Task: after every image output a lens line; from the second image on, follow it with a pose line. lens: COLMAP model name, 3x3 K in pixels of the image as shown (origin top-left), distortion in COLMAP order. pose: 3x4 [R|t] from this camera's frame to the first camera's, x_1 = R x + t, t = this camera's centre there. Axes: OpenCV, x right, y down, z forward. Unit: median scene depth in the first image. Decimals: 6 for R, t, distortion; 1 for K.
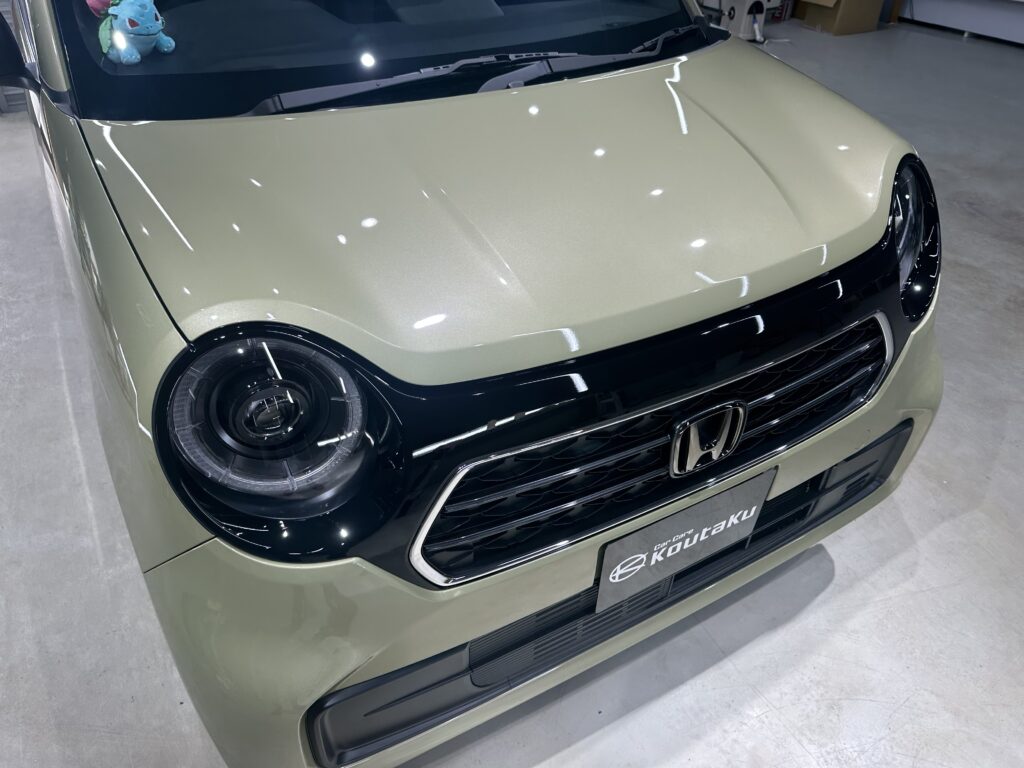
lens RADIAL K [[728.6, 0, 516.4], [0, 728.6, 395.6], [0, 0, 1]] dist [0.000381, -0.018969]
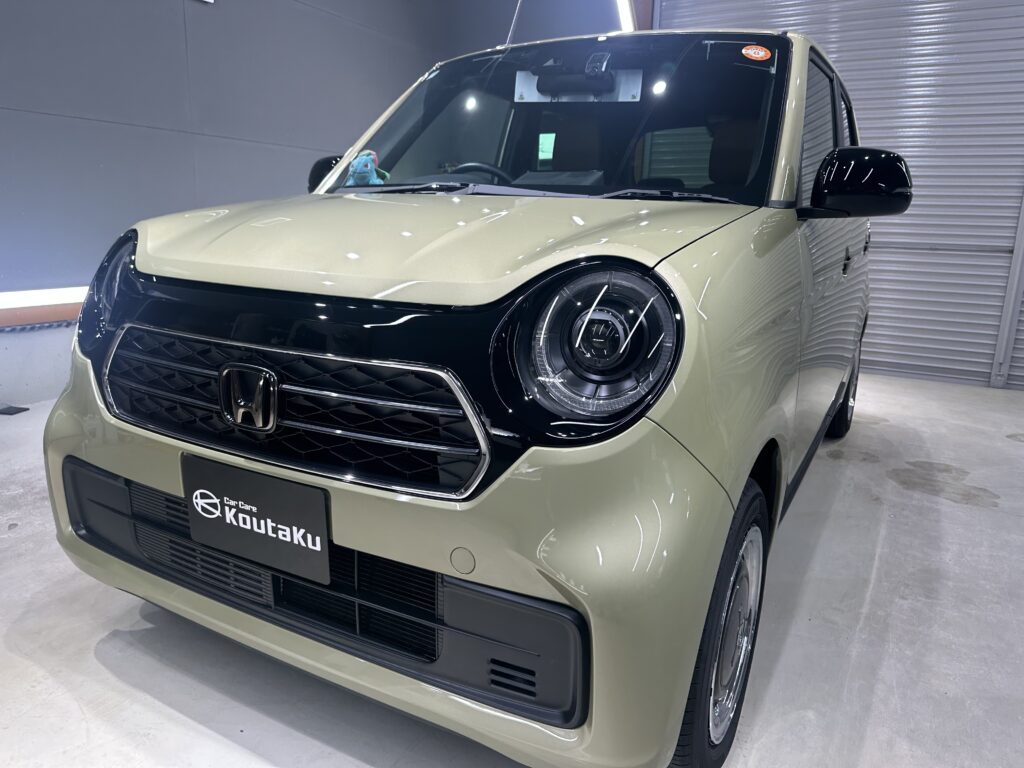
lens RADIAL K [[728.6, 0, 516.4], [0, 728.6, 395.6], [0, 0, 1]] dist [0.000381, -0.018969]
pose [[0.532059, 0.206849, -0.821052, 1.233225], [-0.542991, 0.827400, -0.143422, -0.007383], [0.649672, 0.522133, 0.552543, 0.543986]]
